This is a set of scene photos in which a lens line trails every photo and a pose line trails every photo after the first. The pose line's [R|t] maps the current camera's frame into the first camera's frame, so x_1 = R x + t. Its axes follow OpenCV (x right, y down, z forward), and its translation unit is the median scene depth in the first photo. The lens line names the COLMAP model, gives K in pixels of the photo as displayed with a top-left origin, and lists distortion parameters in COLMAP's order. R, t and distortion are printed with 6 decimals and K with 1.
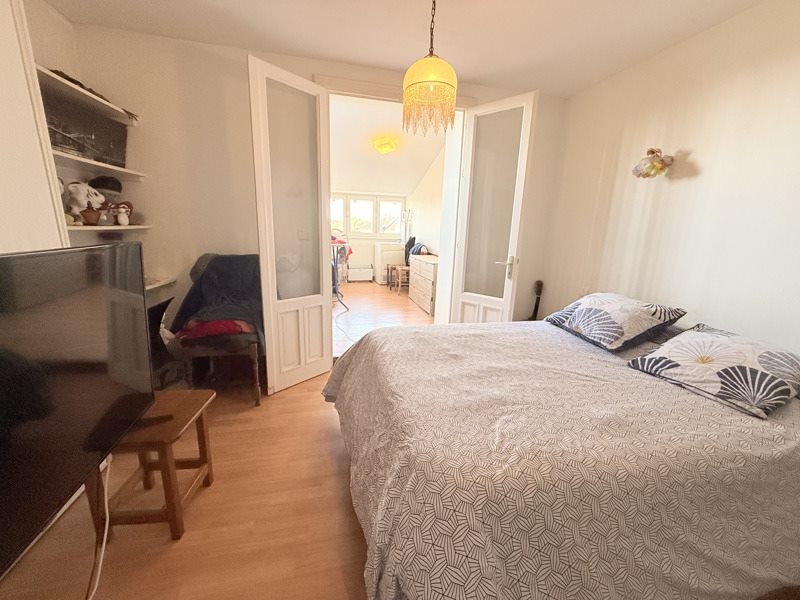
lens RADIAL K [[318.5, 0, 400.4], [0, 318.5, 300.5], [0, 0, 1]] dist [0.000096, -0.000047]
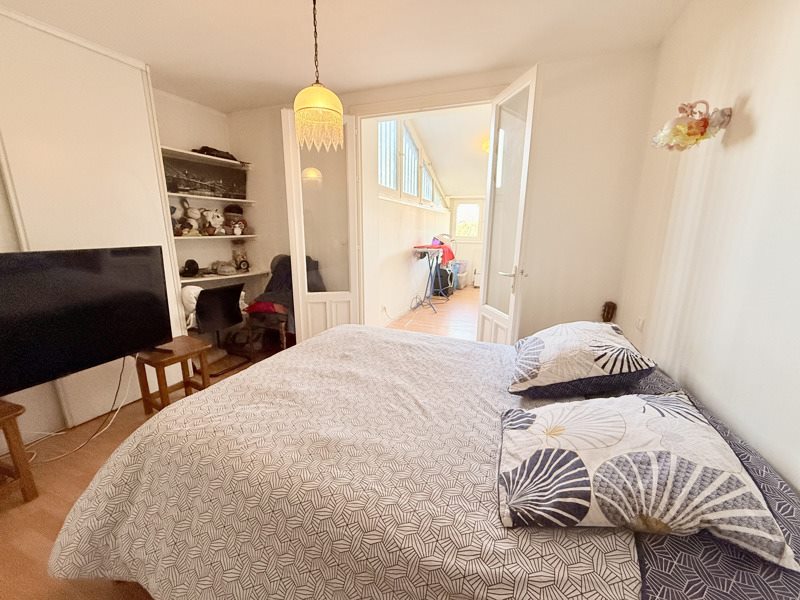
lens RADIAL K [[318.5, 0, 397.0], [0, 318.5, 300.0], [0, 0, 1]] dist [0.000096, -0.000047]
pose [[0.816675, 0.103979, -0.567654, 0.724354], [-0.113097, 0.993397, 0.019252, -0.040435], [0.565908, 0.048478, 0.823042, 0.182486]]
